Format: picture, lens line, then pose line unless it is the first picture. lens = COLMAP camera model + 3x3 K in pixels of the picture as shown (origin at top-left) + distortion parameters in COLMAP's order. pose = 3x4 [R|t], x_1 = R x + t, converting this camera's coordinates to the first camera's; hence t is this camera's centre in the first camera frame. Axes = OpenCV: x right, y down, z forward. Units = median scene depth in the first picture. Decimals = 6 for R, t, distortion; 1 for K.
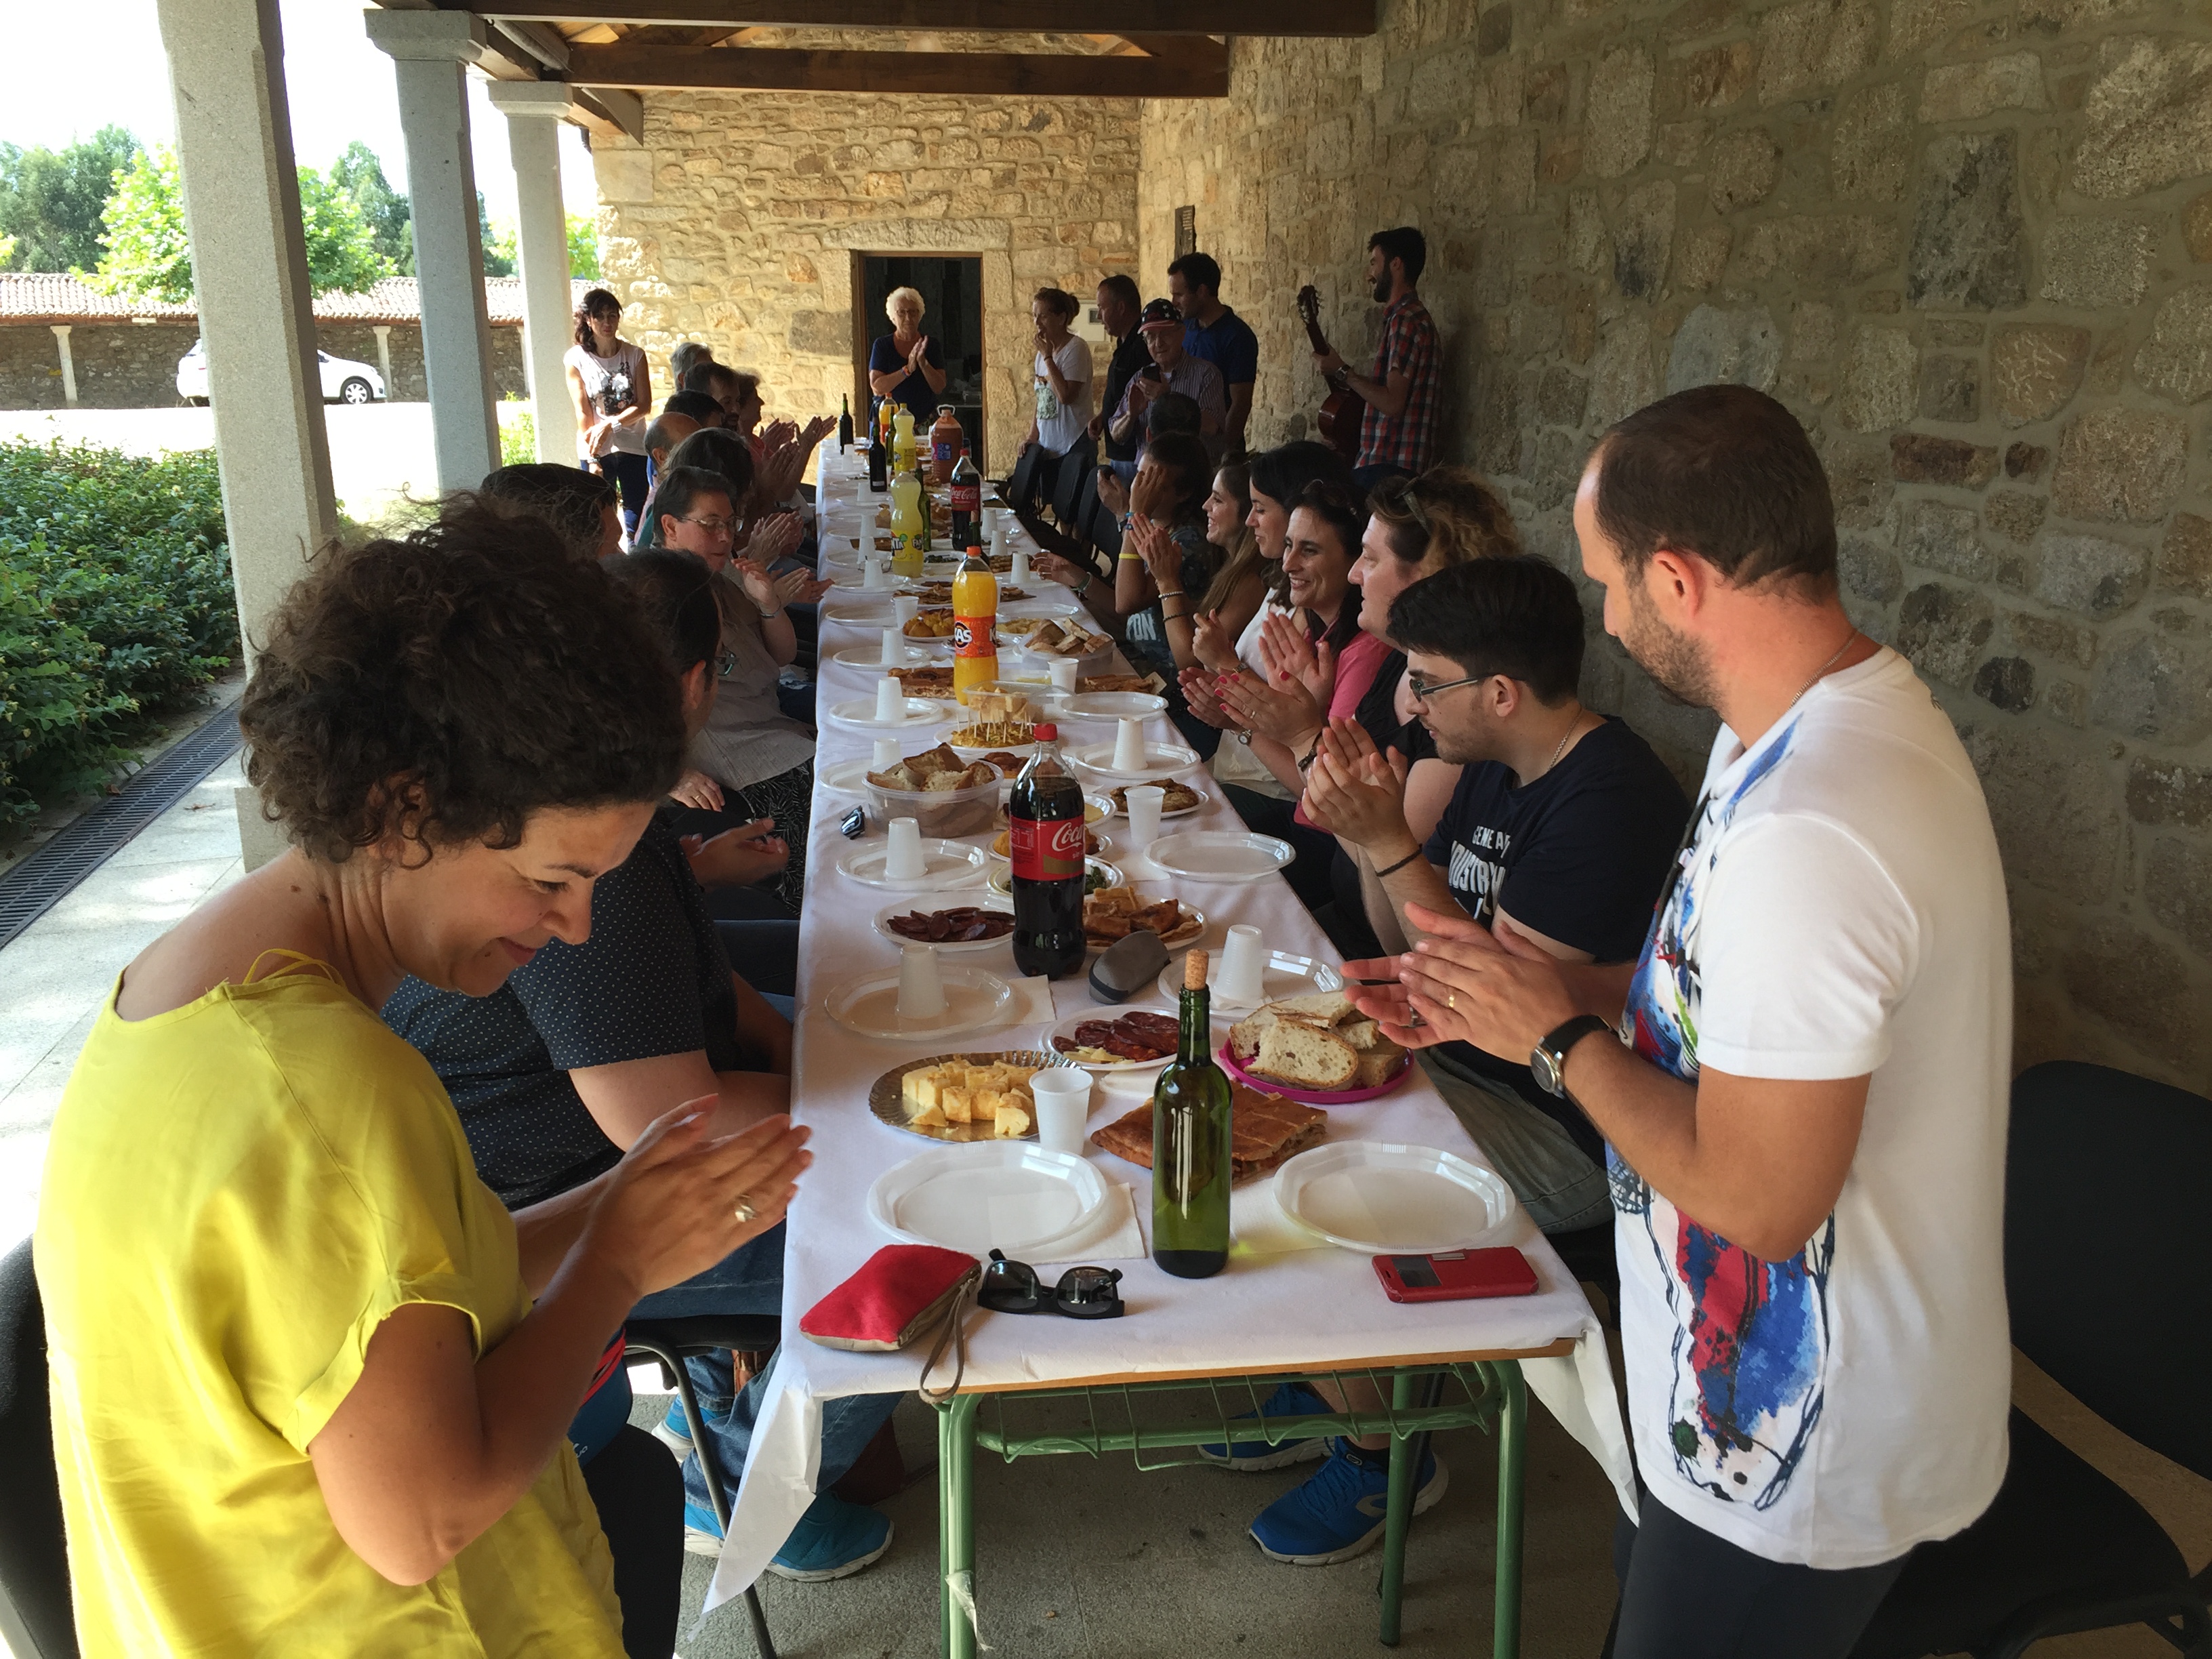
lens RADIAL K [[1888.3, 0, 1127.1], [0, 1888.3, 839.1], [0, 0, 1]] dist [0.074247, -0.090382]
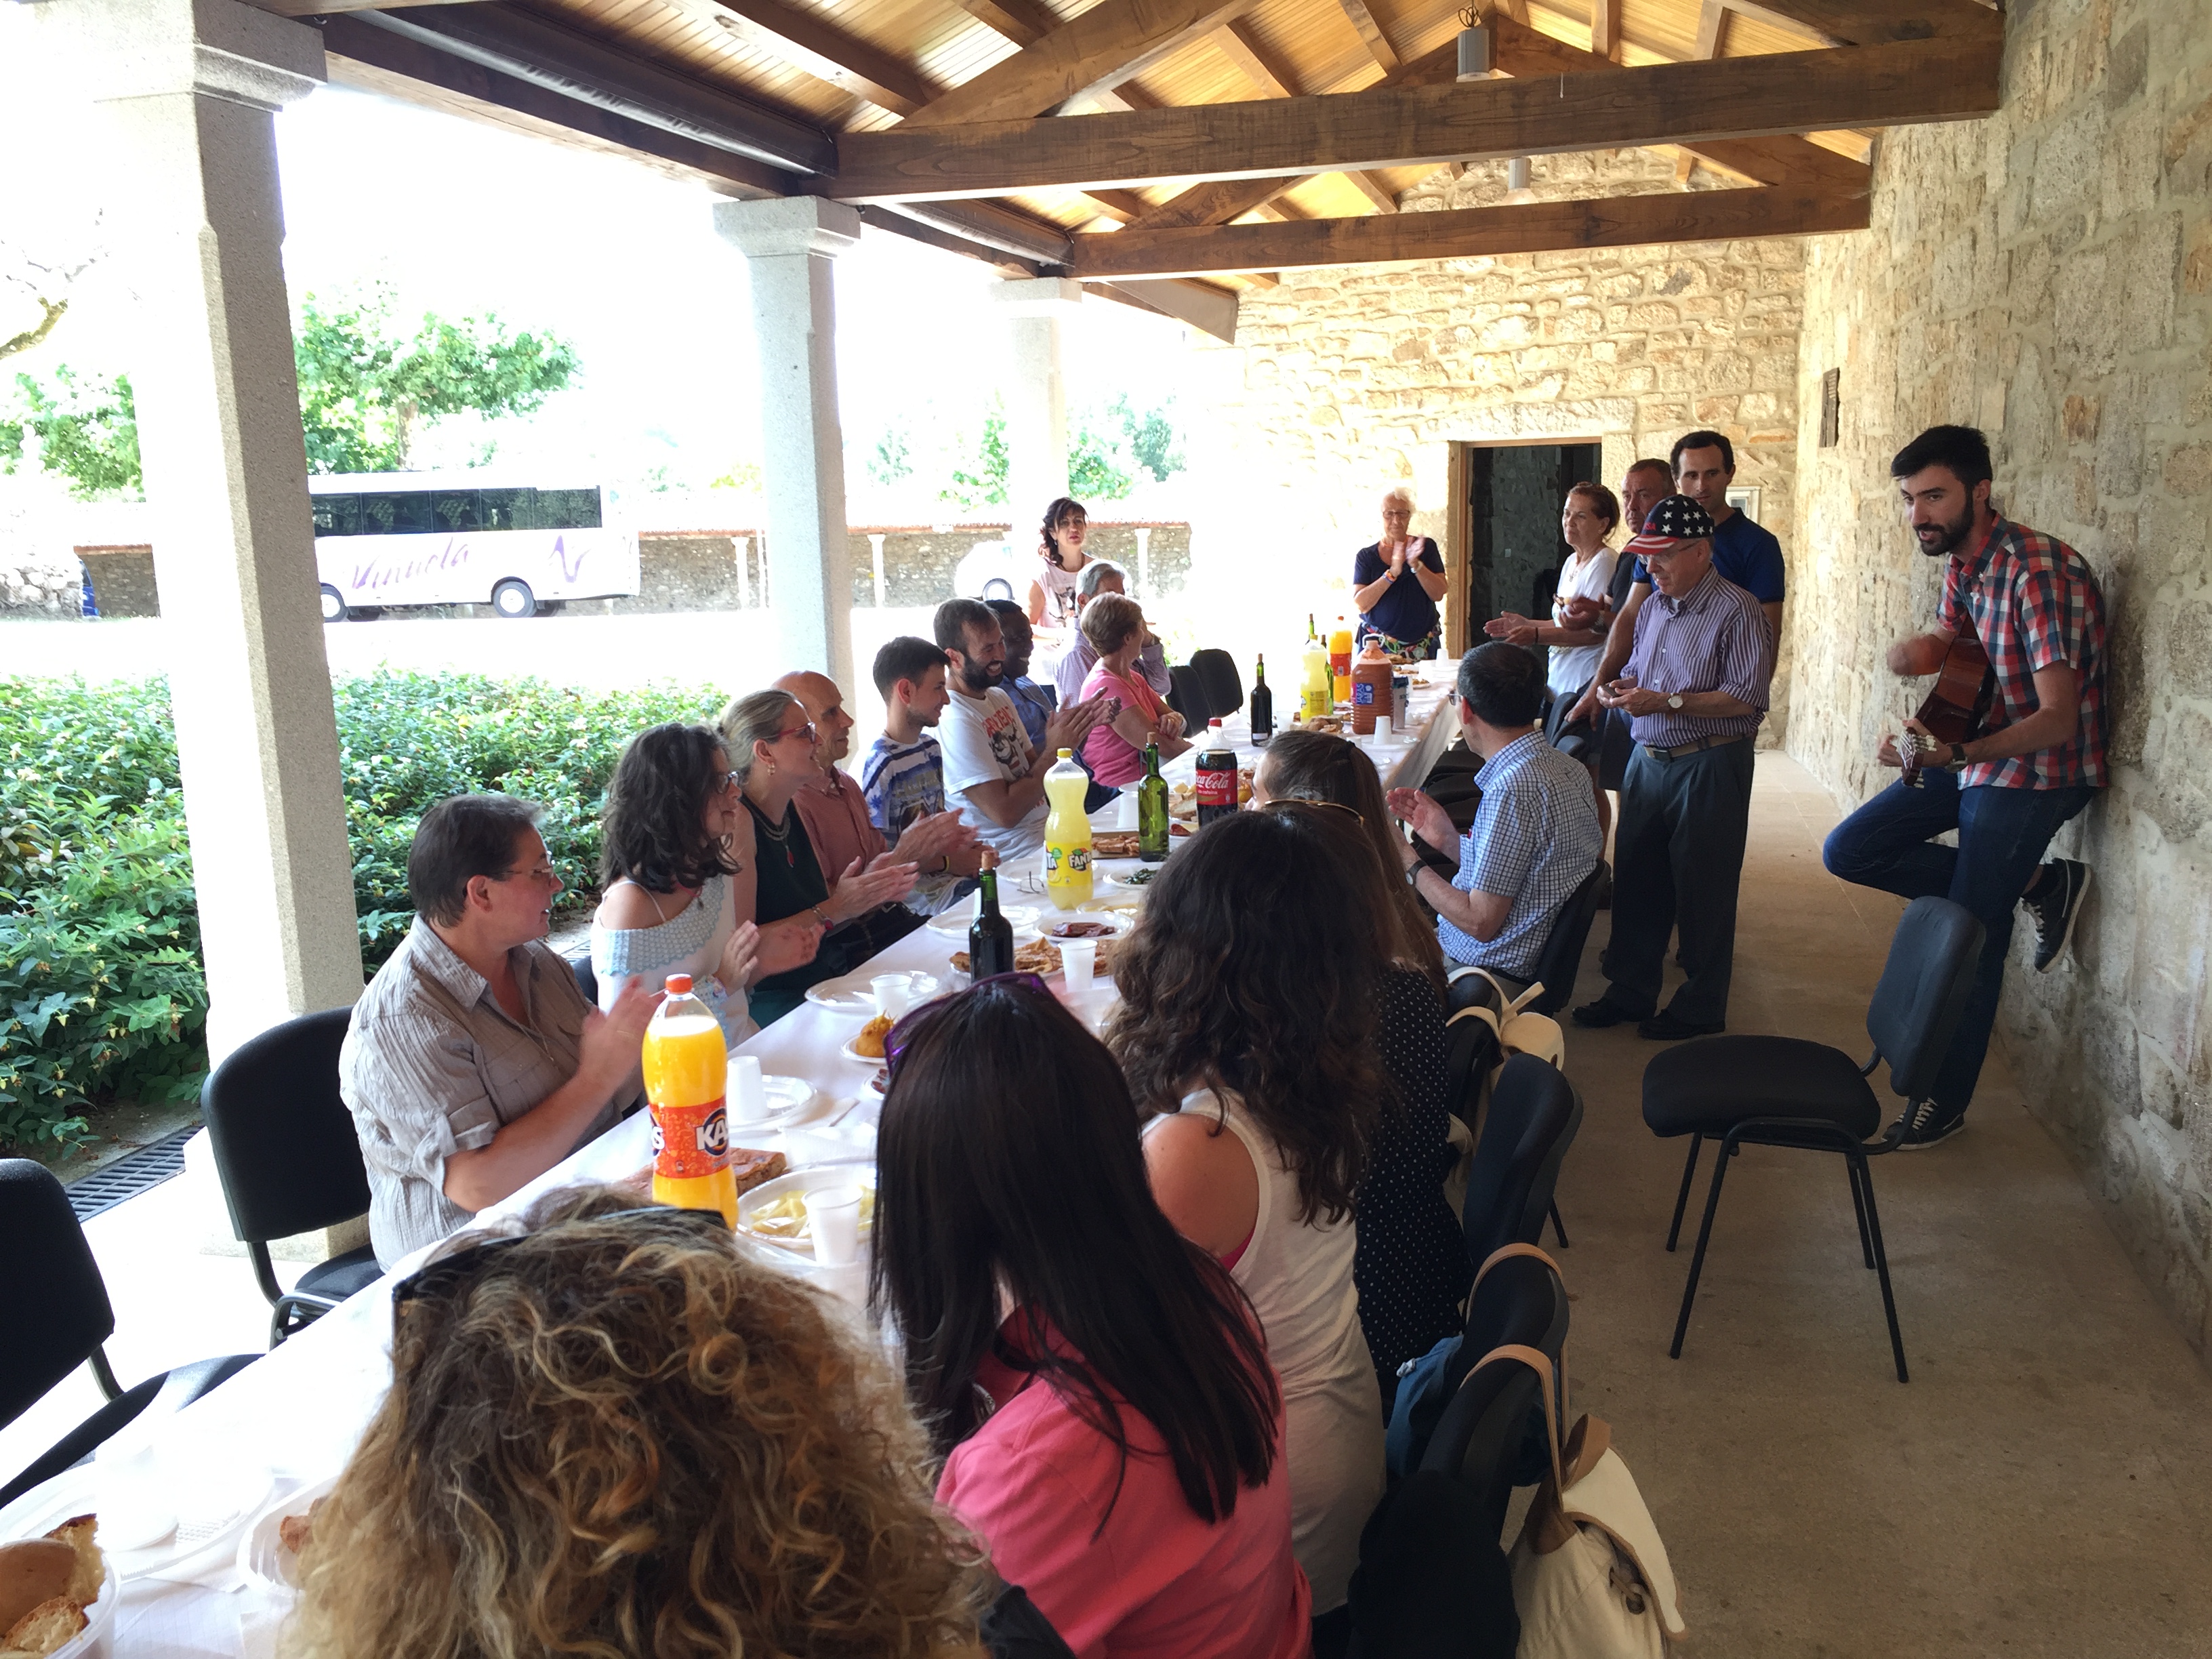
lens RADIAL K [[1888.3, 0, 1099.3], [0, 1888.3, 819.7], [0, 0, 1]] dist [0.074247, -0.090382]
pose [[0.911660, 0.043519, -0.408635, 0.075092], [-0.085640, 0.992664, -0.085344, -0.048073], [0.401923, 0.112801, 0.908699, 0.160022]]
